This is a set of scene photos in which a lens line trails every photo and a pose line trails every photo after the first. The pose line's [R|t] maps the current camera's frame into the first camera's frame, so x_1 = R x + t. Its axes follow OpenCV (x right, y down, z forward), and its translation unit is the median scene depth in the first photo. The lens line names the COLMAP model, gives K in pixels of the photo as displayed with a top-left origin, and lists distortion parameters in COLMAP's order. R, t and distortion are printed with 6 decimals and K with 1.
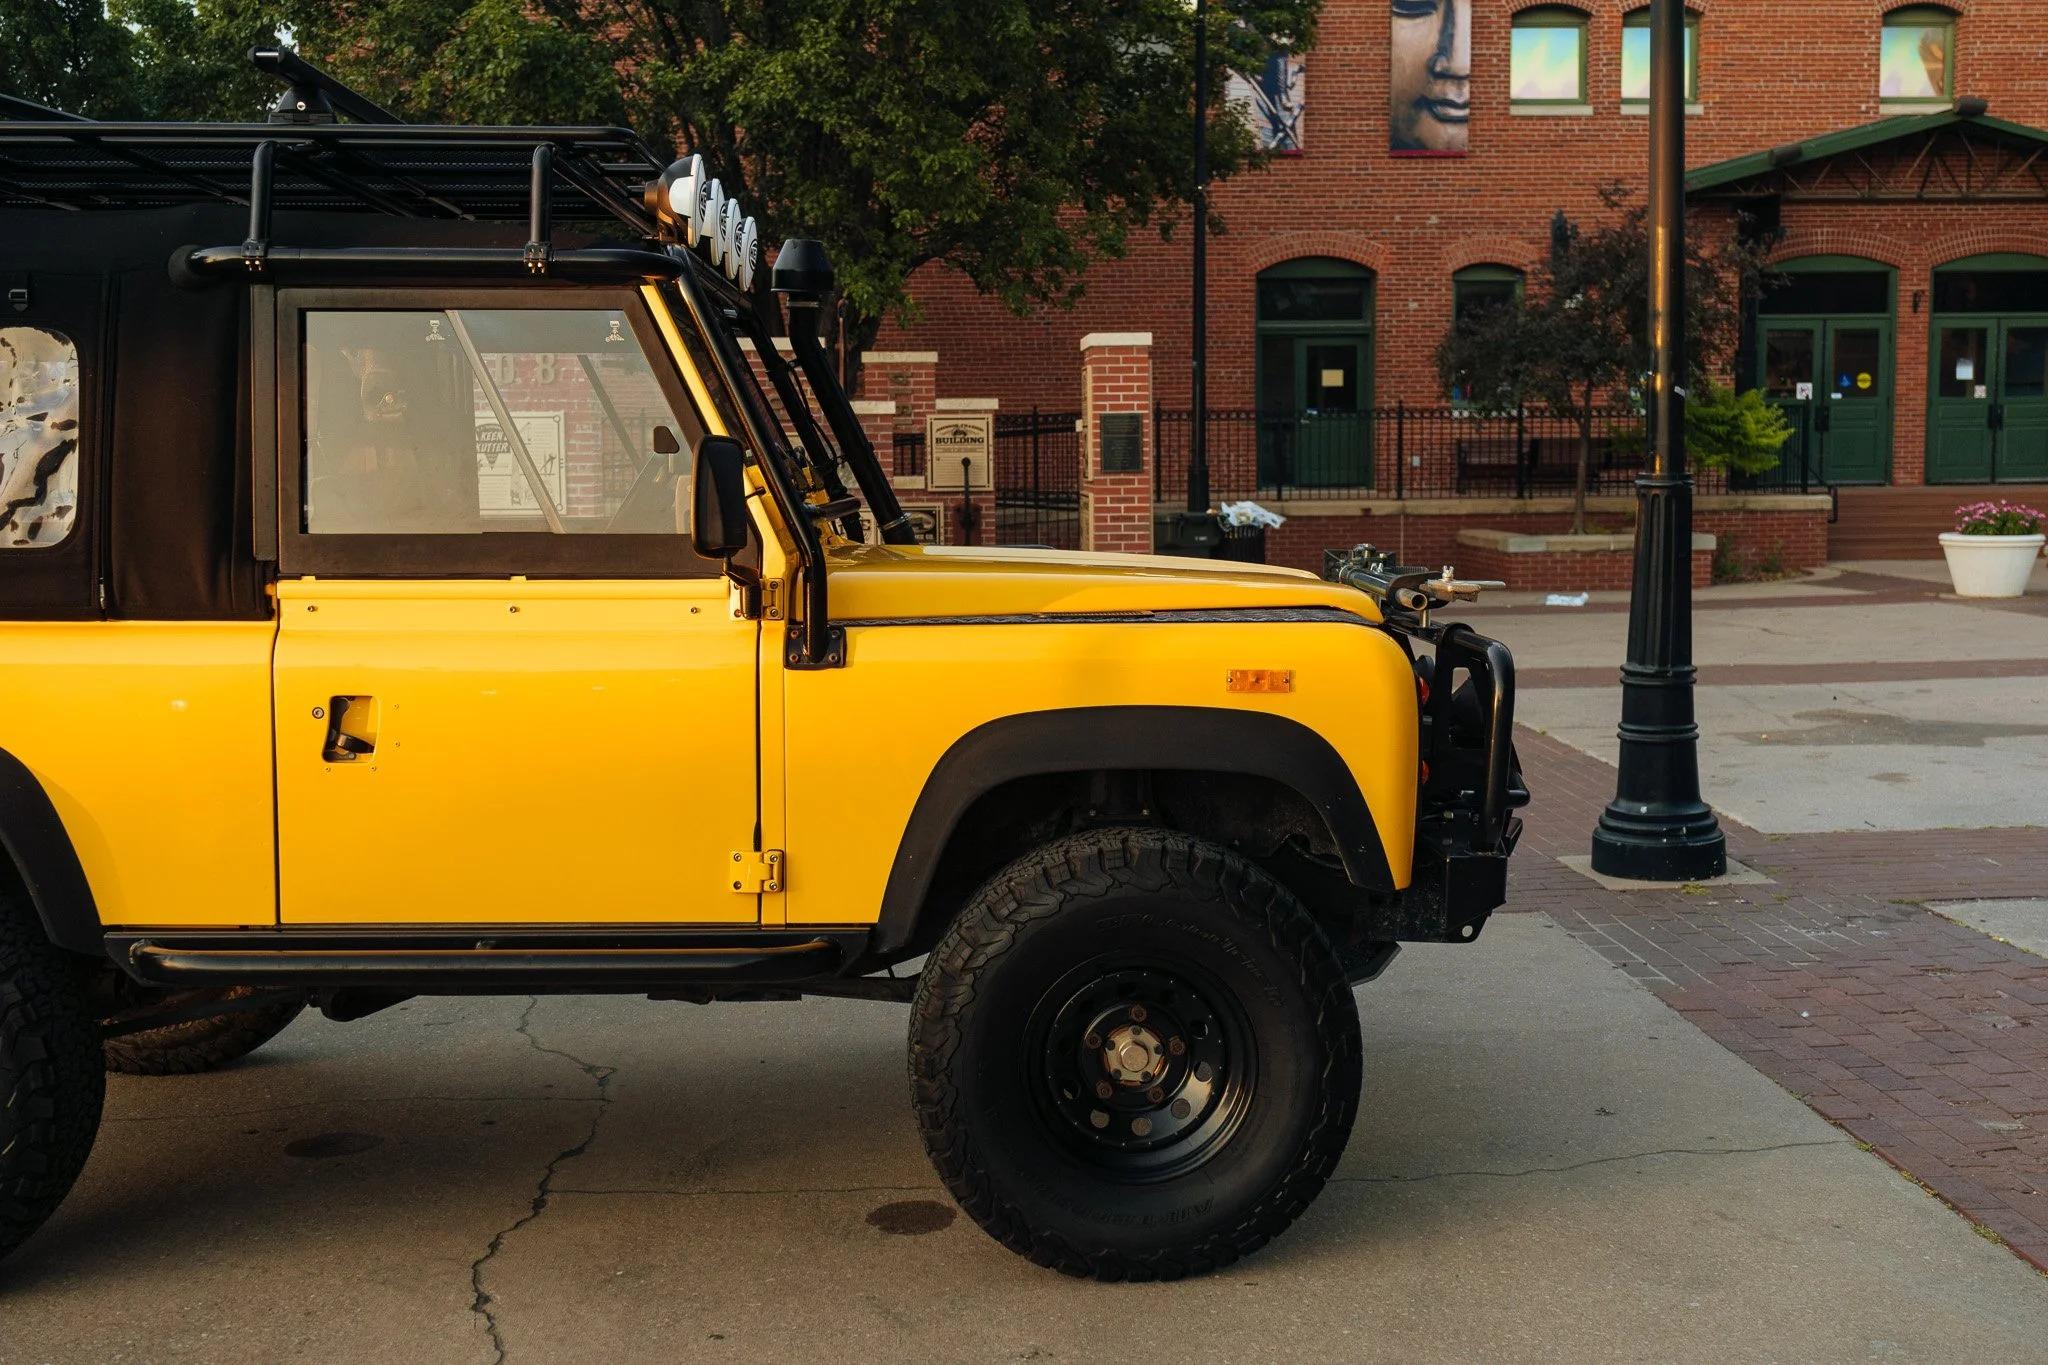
lens RADIAL K [[2480.4, 0, 1025.9], [0, 2480.4, 632.4], [0, 0, 1]] dist [0.012452, -0.008705]
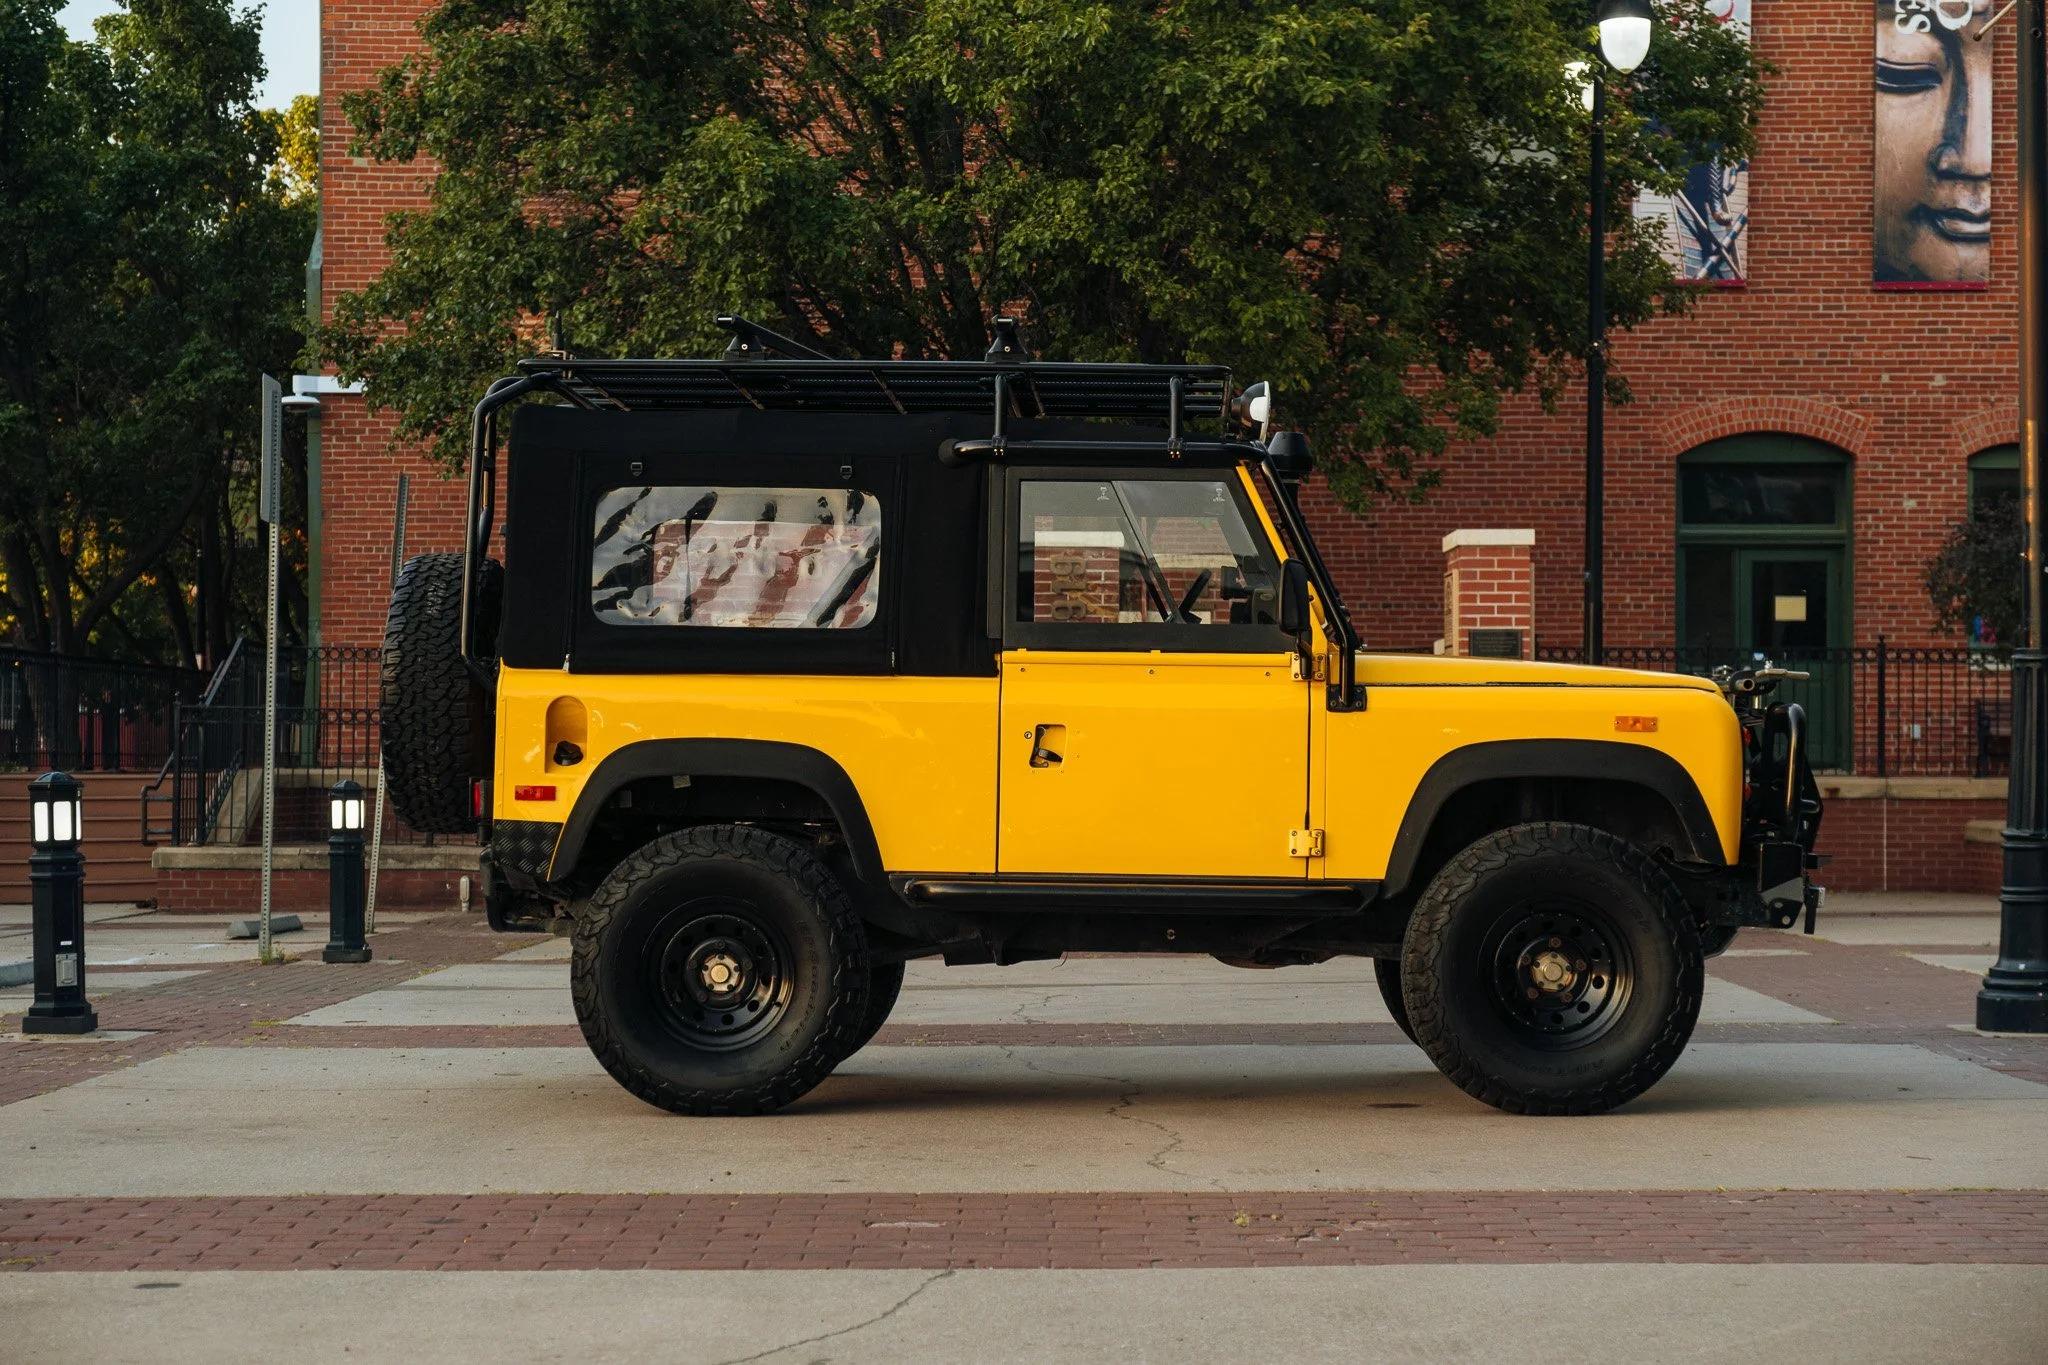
lens RADIAL K [[3434.5, 0, 1019.0], [0, 3434.5, 617.3], [0, 0, 1]] dist [0.019431, 0.095481]
pose [[0.995329, 0.011205, -0.095888, -0.034620], [-0.020351, 0.995275, -0.094944, 0.068095], [0.094371, 0.096452, 0.990854, -0.479425]]
